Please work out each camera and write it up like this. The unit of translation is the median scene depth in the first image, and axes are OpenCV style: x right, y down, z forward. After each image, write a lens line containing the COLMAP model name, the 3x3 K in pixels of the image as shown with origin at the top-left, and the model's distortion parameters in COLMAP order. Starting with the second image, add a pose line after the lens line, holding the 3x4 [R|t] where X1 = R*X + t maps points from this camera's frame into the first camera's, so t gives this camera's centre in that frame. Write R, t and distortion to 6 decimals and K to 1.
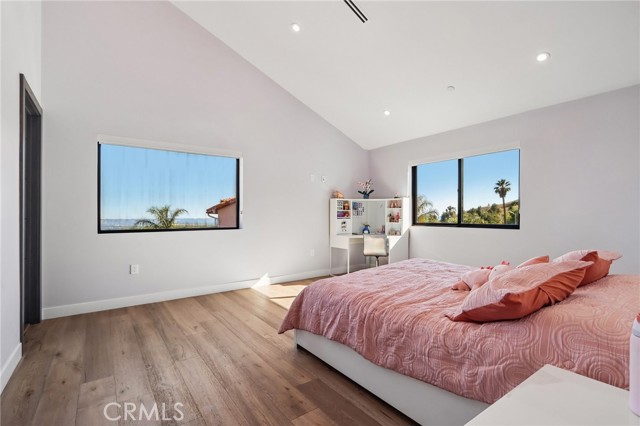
lens RADIAL K [[301.4, 0, 319.2], [0, 301.4, 214.2], [0, 0, 1]] dist [-0.013781, 0.001689]
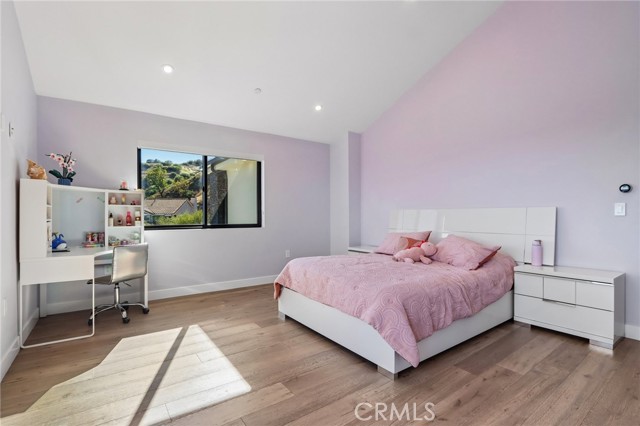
lens RADIAL K [[301.4, 0, 320.1], [0, 301.4, 215.4], [0, 0, 1]] dist [-0.013781, 0.001689]
pose [[-0.011609, 0.002202, 0.999930, -0.439322], [-0.000875, 0.999997, -0.002212, 0.004698], [-0.999932, -0.000901, -0.011607, 0.609314]]
